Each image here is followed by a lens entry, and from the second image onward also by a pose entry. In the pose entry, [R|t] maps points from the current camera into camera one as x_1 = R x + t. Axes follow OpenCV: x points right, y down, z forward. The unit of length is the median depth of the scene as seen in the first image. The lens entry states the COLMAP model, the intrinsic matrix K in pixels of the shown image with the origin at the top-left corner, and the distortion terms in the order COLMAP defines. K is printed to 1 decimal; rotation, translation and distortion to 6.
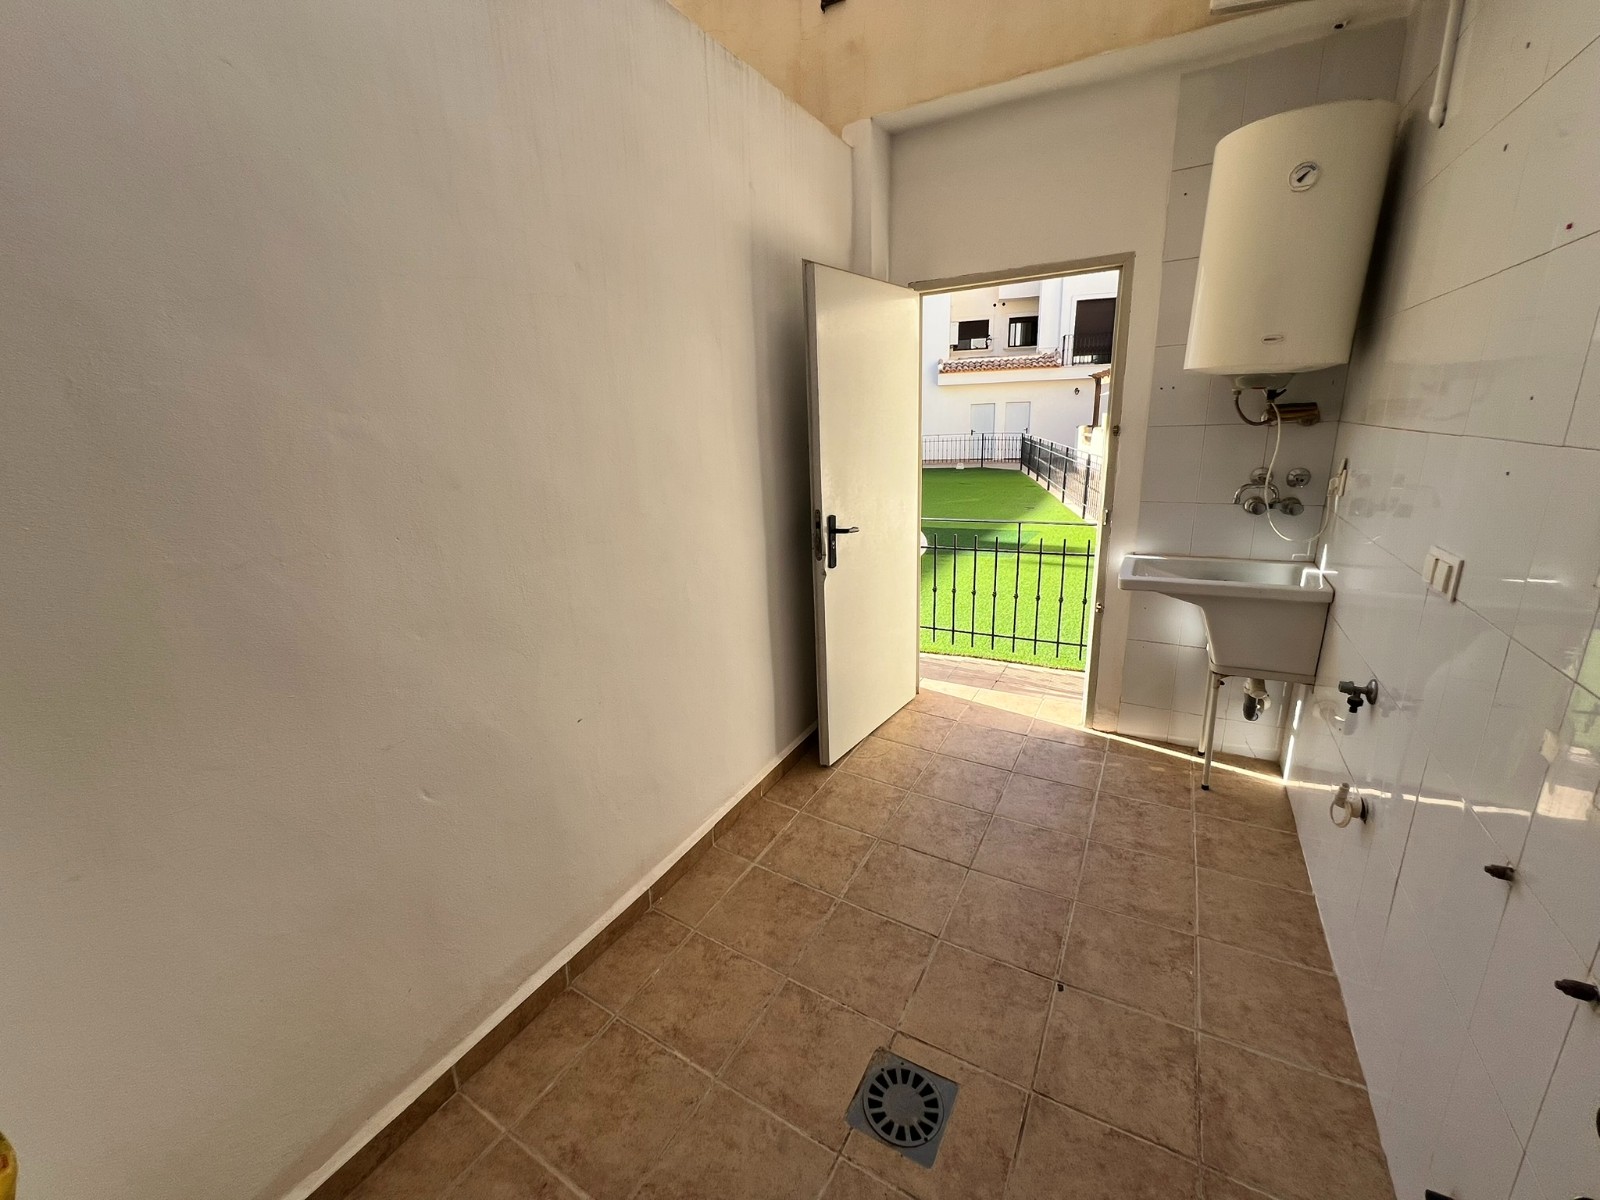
lens RADIAL K [[642.7, 0, 795.7], [0, 642.7, 593.2], [0, 0, 1]] dist [-0.002403, 0.000059]
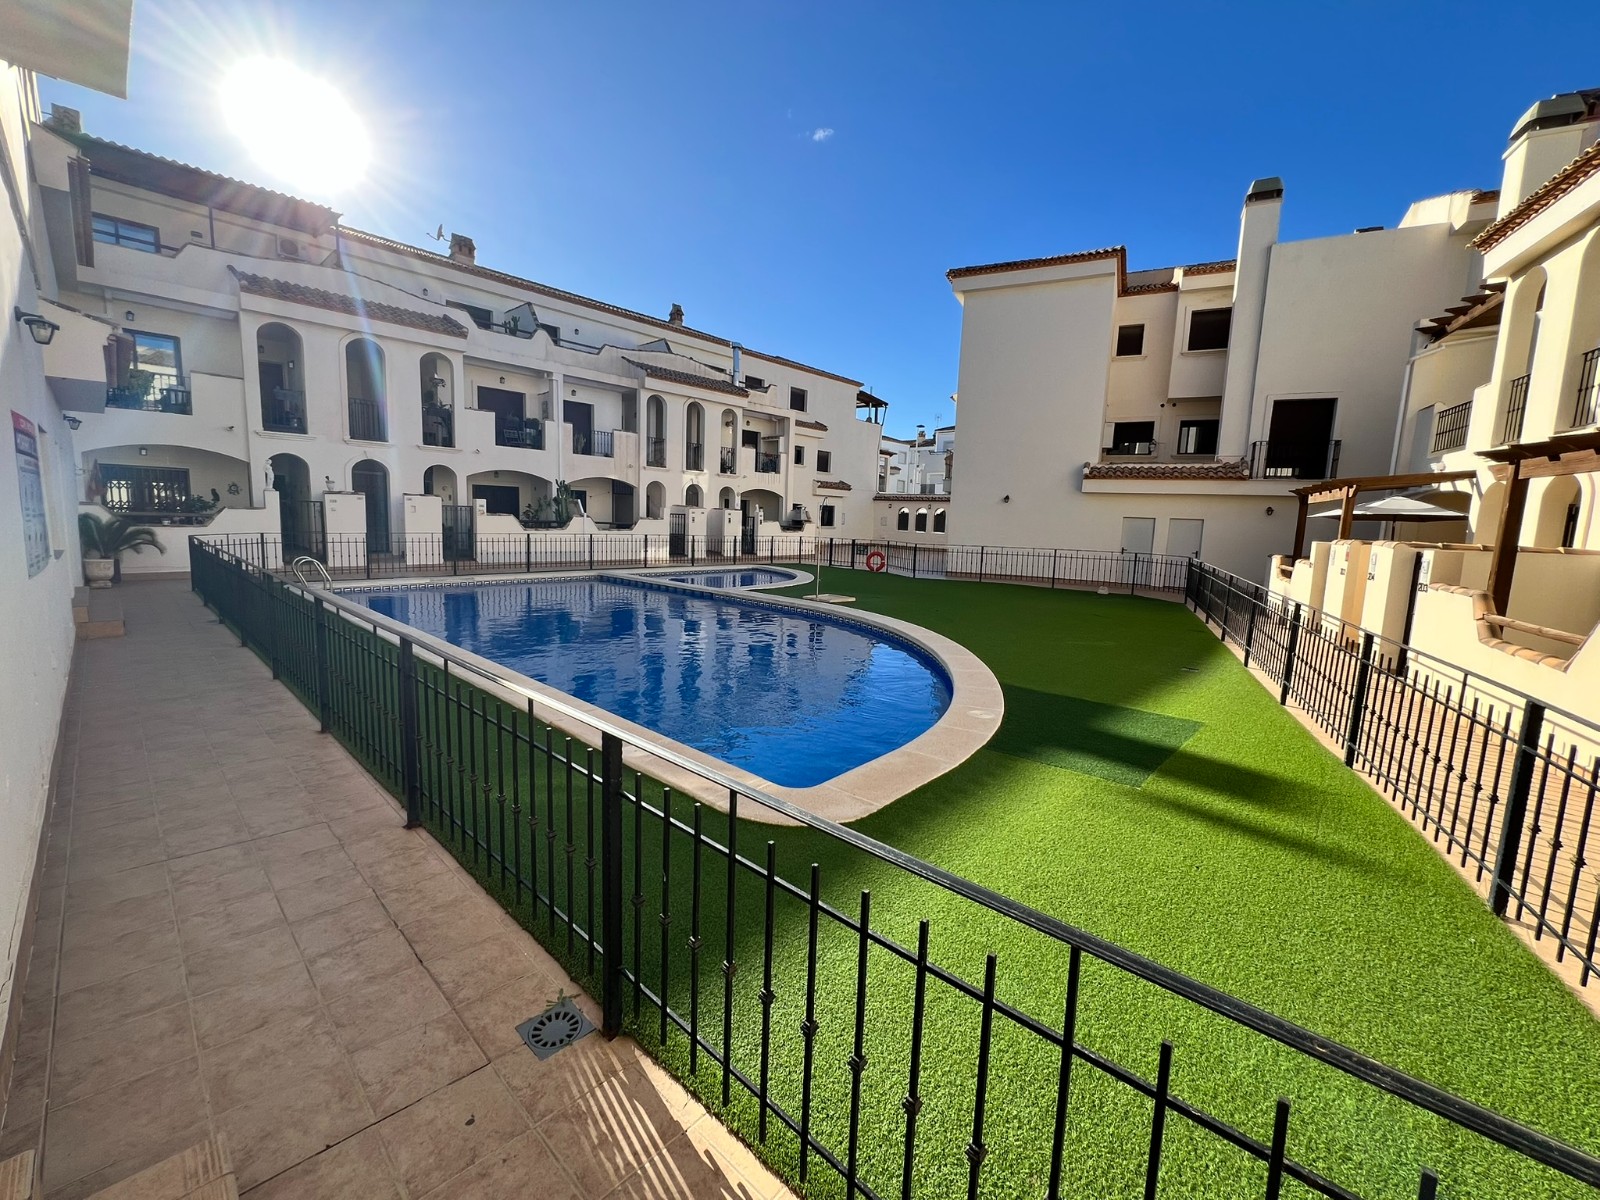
lens RADIAL K [[641.8, 0, 807.9], [0, 641.8, 591.6], [0, 0, 1]] dist [-0.001865, 0.000382]
pose [[0.973547, 0.100982, -0.204961, 0.085547], [-0.130464, 0.982106, -0.135818, -0.055764], [0.187579, 0.158965, 0.969301, 0.216682]]
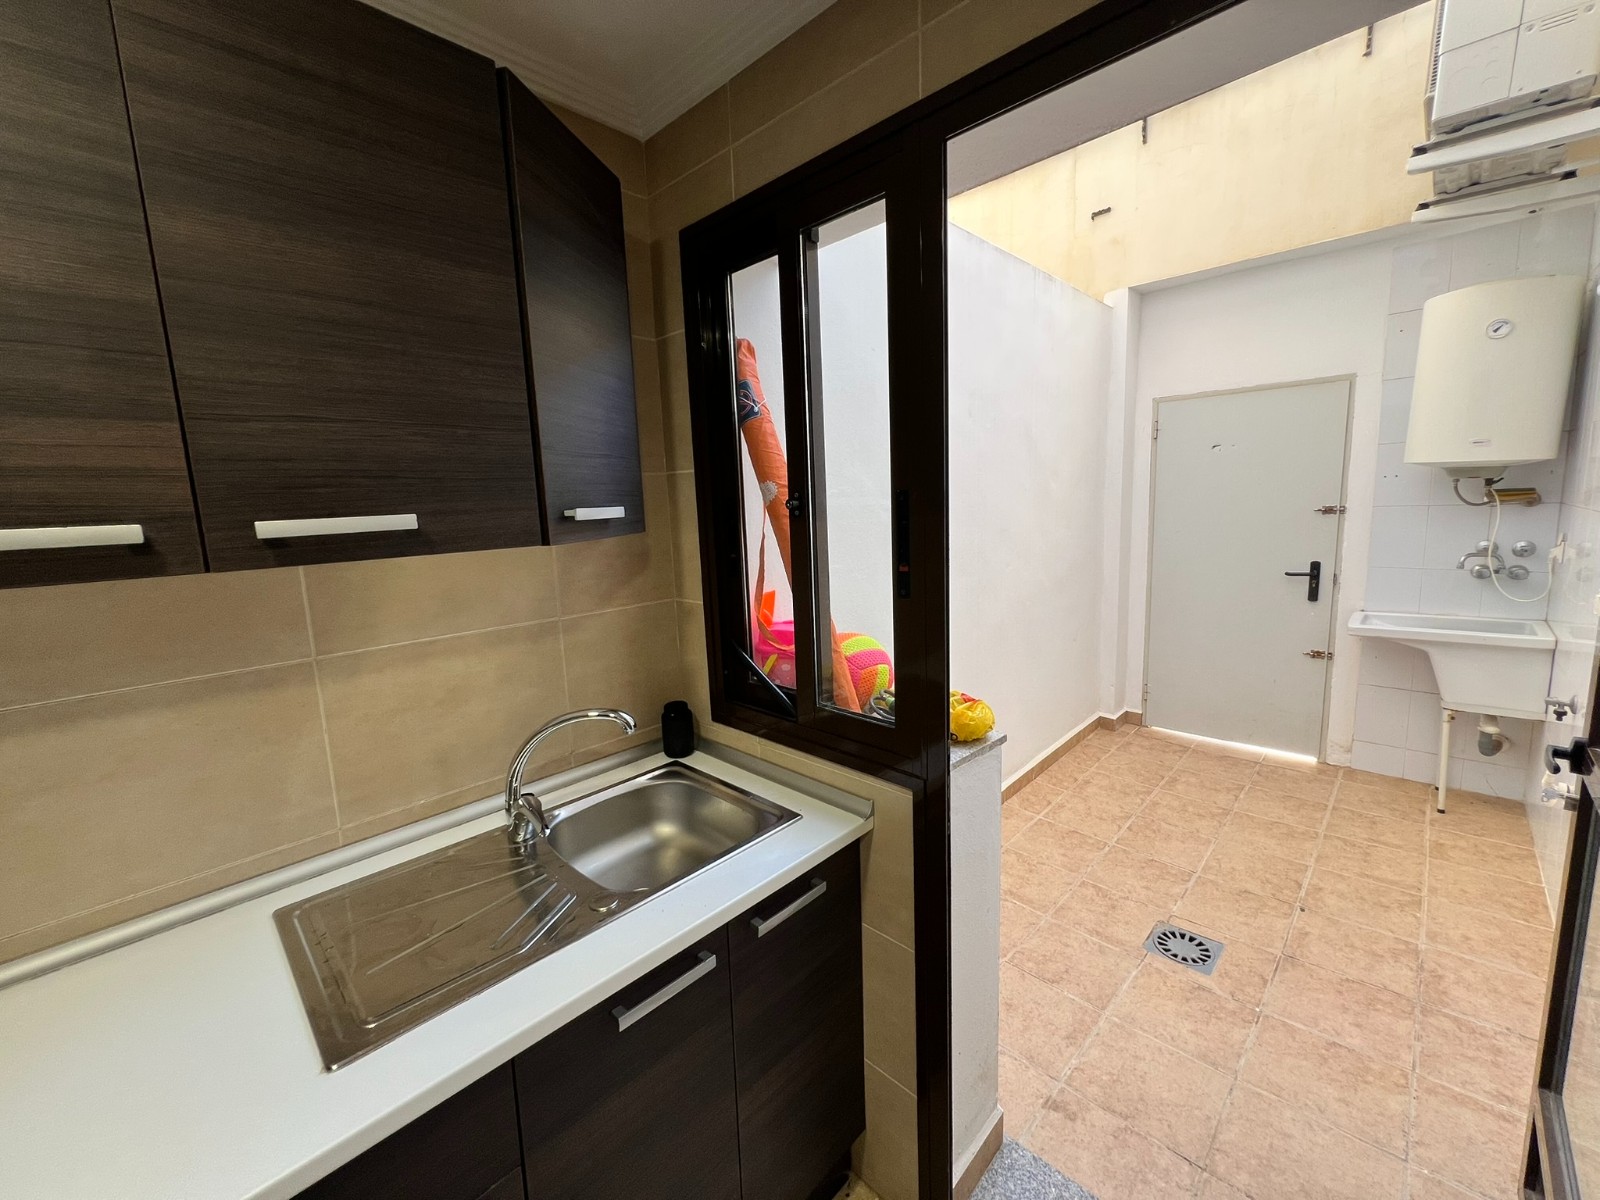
lens RADIAL K [[641.8, 0, 797.0], [0, 641.8, 594.7], [0, 0, 1]] dist [-0.001865, 0.000382]
pose [[0.967342, 0.037492, -0.250688, -0.235569], [-0.065694, 0.992290, -0.105096, 0.125582], [0.244815, 0.118133, 0.962346, -0.496153]]
